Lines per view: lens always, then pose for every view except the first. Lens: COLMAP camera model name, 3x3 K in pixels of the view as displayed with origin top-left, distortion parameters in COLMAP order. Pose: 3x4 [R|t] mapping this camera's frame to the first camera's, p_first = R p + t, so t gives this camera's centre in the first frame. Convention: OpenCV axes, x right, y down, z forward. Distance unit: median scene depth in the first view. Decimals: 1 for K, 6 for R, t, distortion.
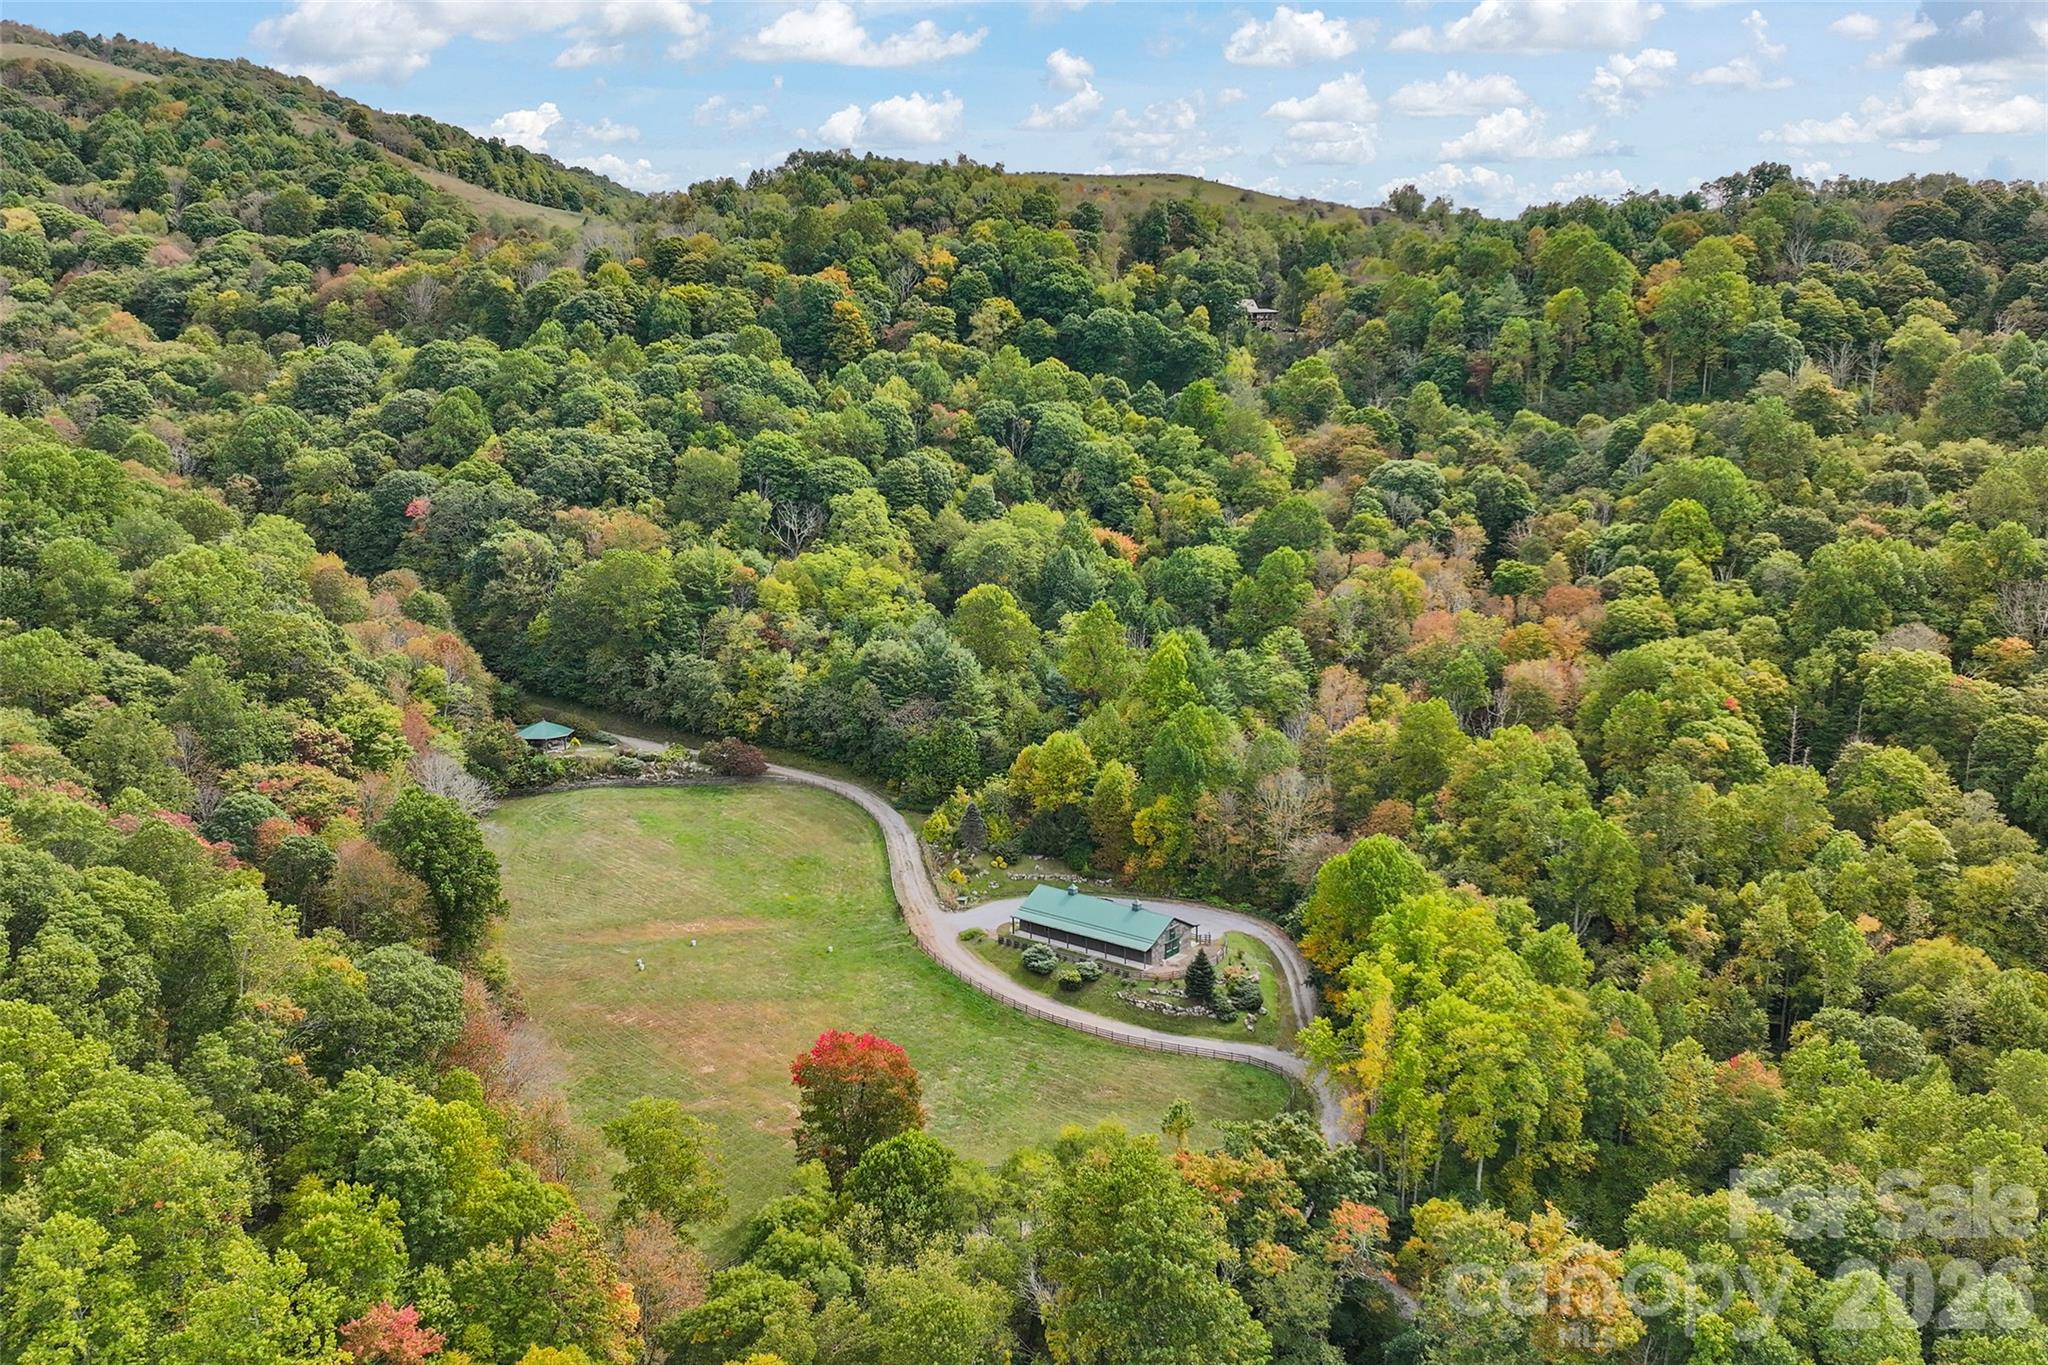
lens RADIAL K [[1688.5, 0, 1022.6], [0, 1688.5, 713.9], [0, 0, 1]] dist [-0.001159, -0.015681]
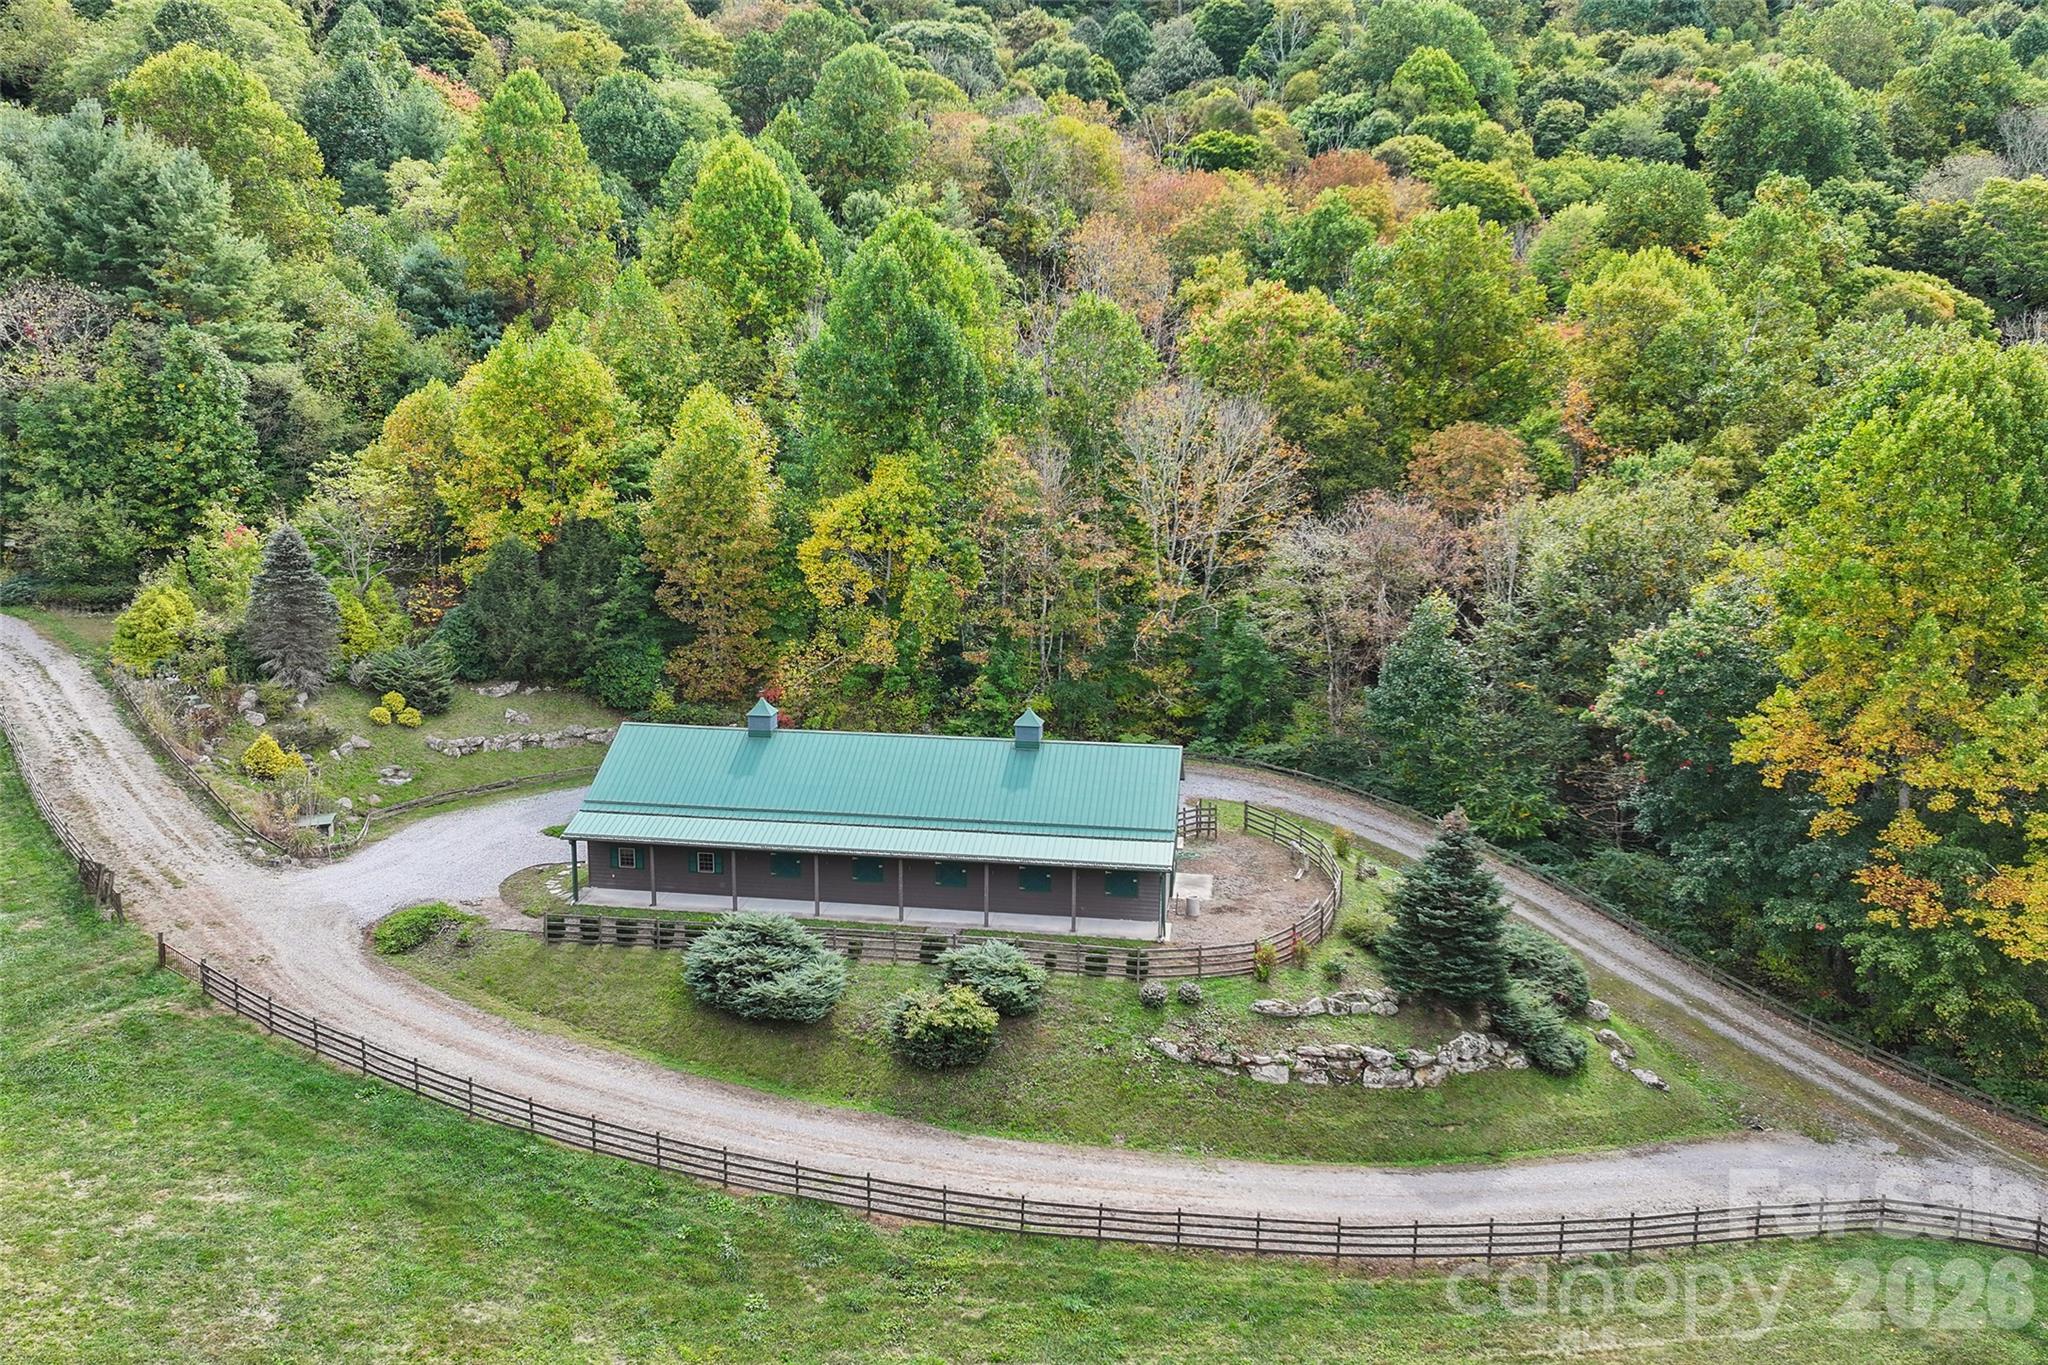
lens RADIAL K [[1688.5, 0, 1022.6], [0, 1688.5, 713.9], [0, 0, 1]] dist [-0.001159, -0.015681]
pose [[0.869265, -0.100049, 0.484116, -0.066534], [0.090099, 0.994967, 0.043845, 0.085547], [-0.486066, 0.005506, 0.873905, 0.654873]]
